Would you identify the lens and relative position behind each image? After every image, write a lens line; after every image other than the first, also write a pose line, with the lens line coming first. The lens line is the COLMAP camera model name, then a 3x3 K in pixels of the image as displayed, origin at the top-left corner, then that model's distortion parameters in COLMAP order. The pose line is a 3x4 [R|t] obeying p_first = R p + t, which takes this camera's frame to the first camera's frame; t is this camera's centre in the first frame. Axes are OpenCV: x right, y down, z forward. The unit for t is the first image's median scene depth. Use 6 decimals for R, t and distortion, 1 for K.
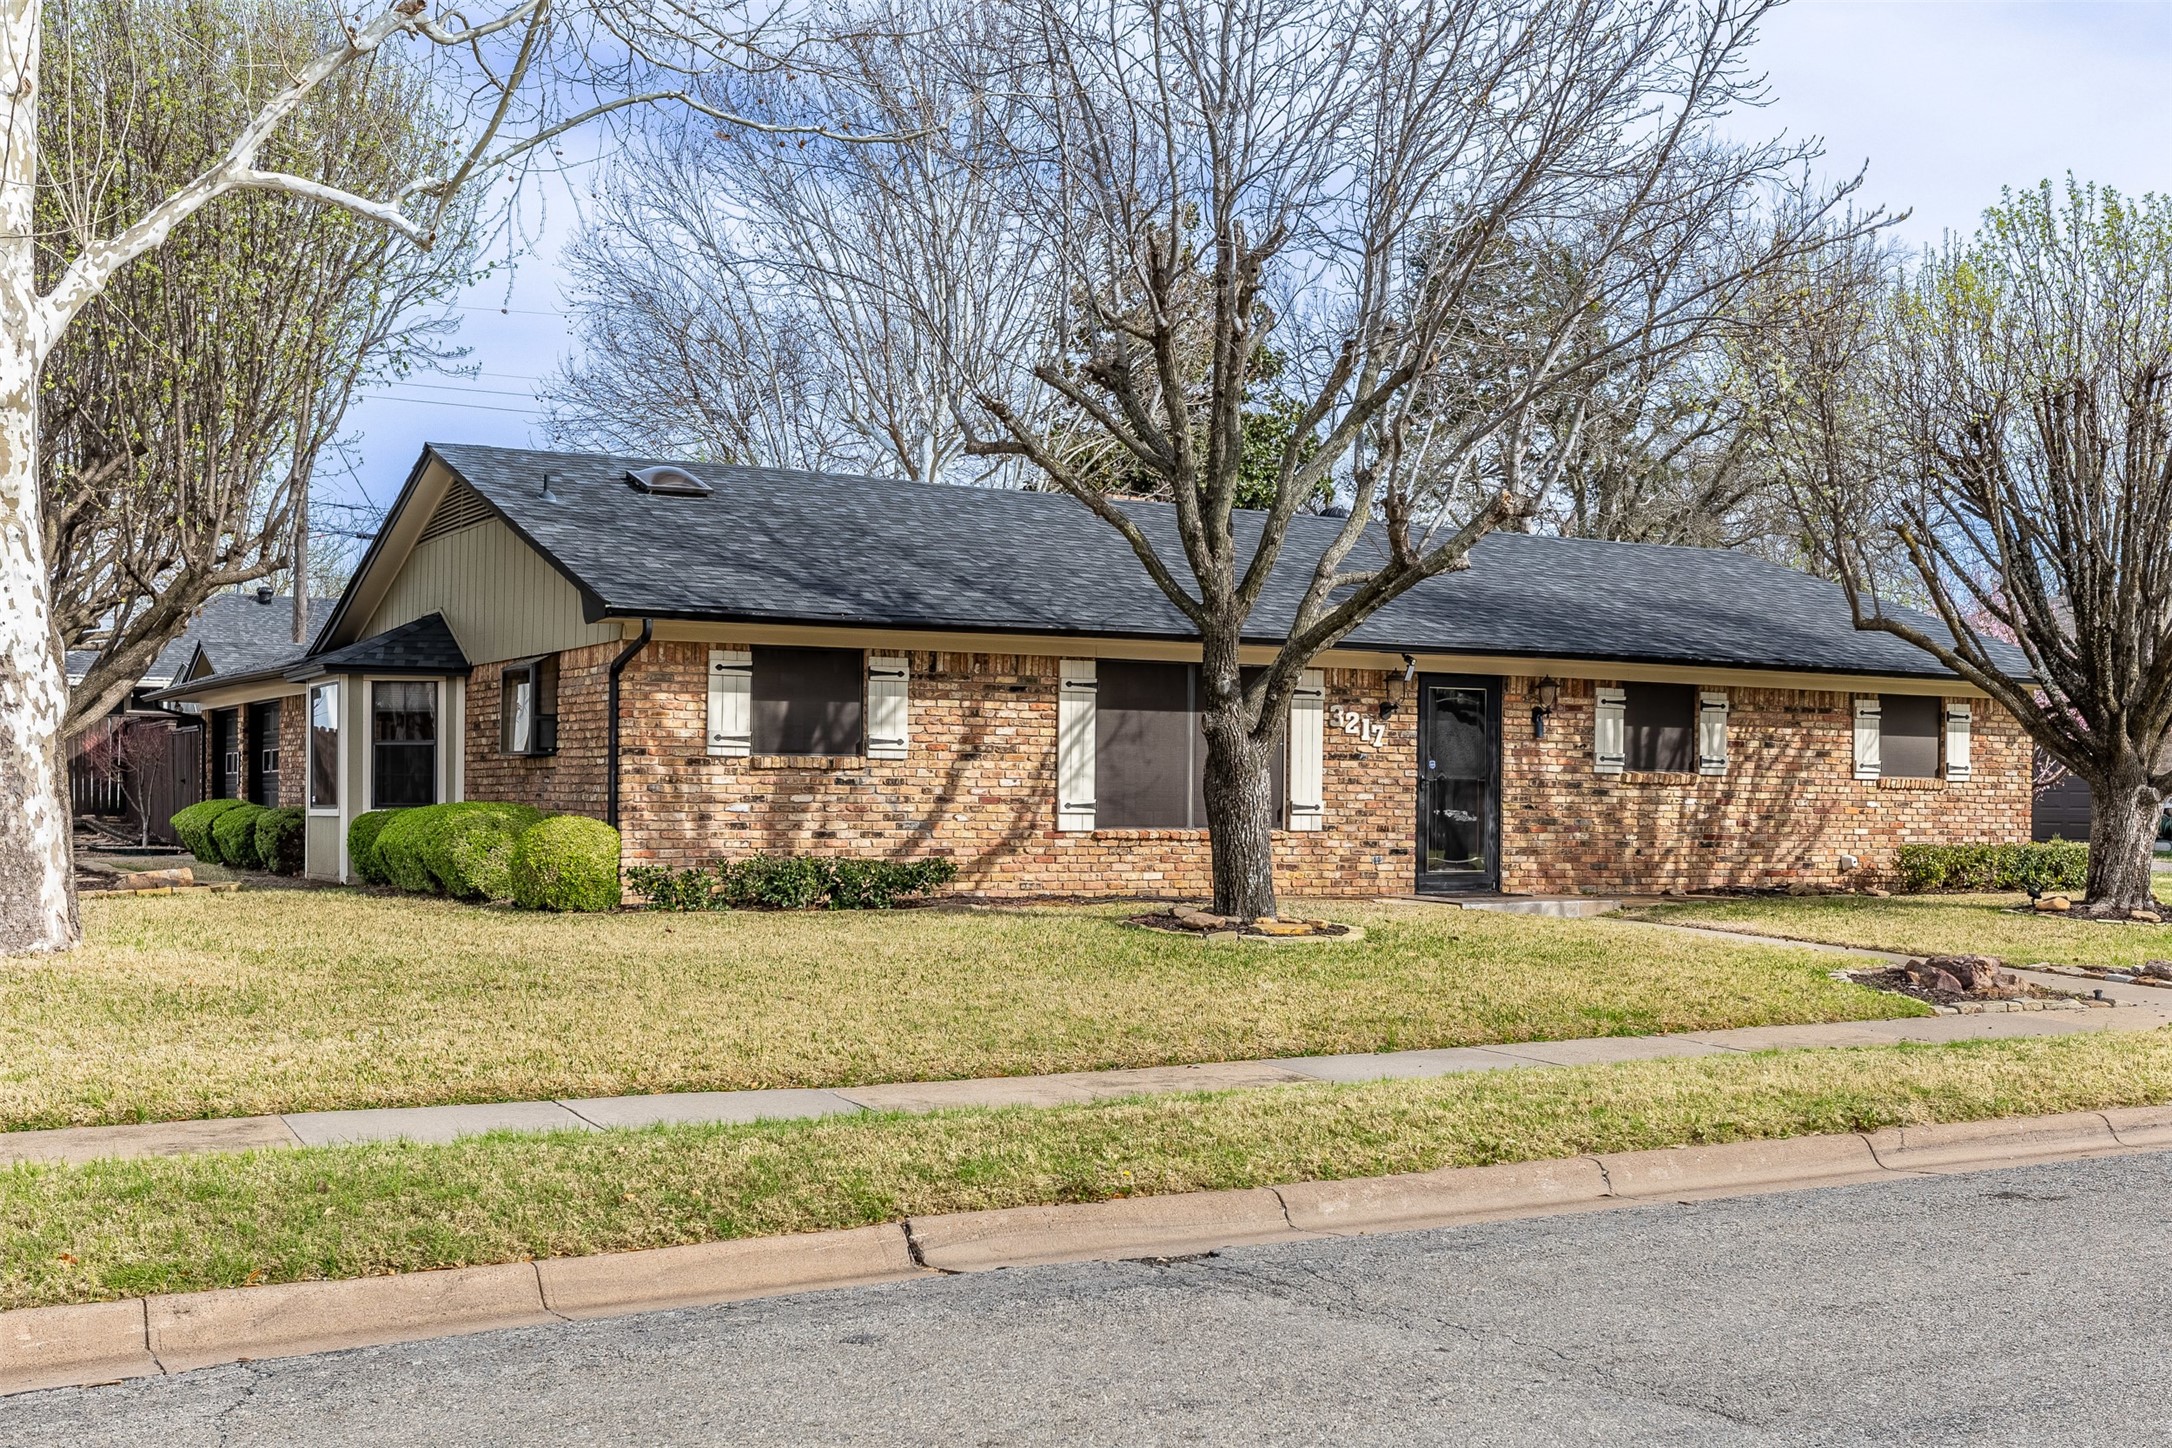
lens RADIAL K [[2201.8, 0, 1086.0], [0, 2201.8, 724.0], [0, 0, 1]] dist [-0.006640, 0.000094]
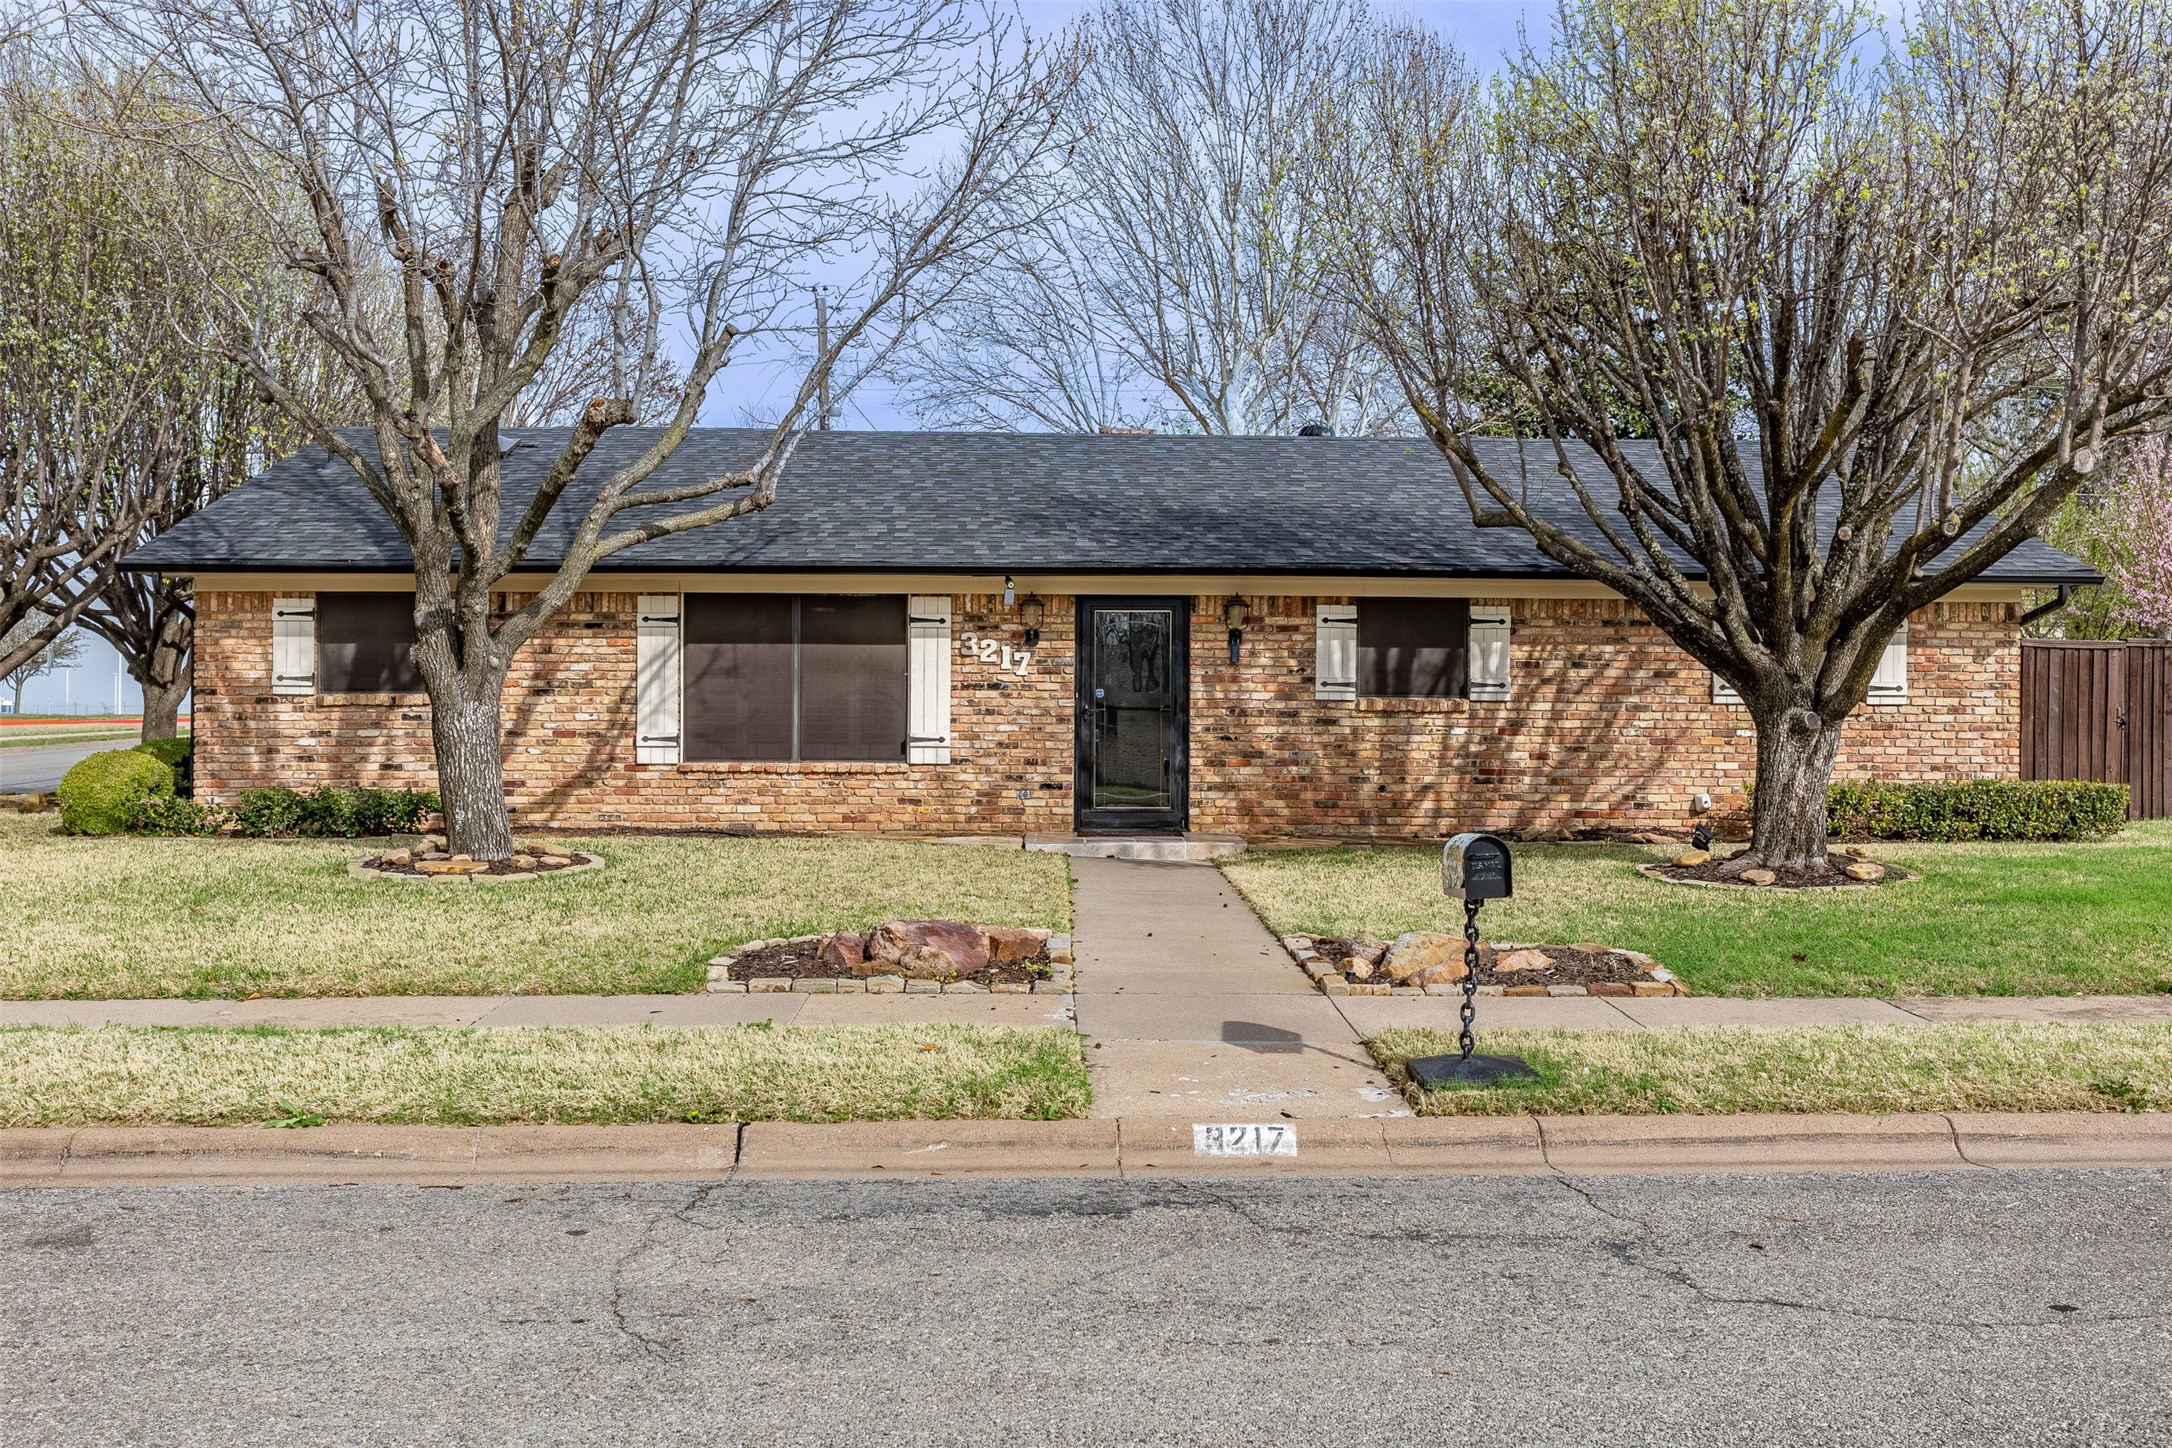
lens RADIAL K [[2201.8, 0, 1086.0], [0, 2201.8, 724.0], [0, 0, 1]] dist [-0.006640, 0.000094]
pose [[0.902611, -0.012450, -0.430278, 0.563061], [0.020173, 0.999707, 0.013391, 0.019042], [0.429985, -0.020767, 0.902597, 0.156312]]
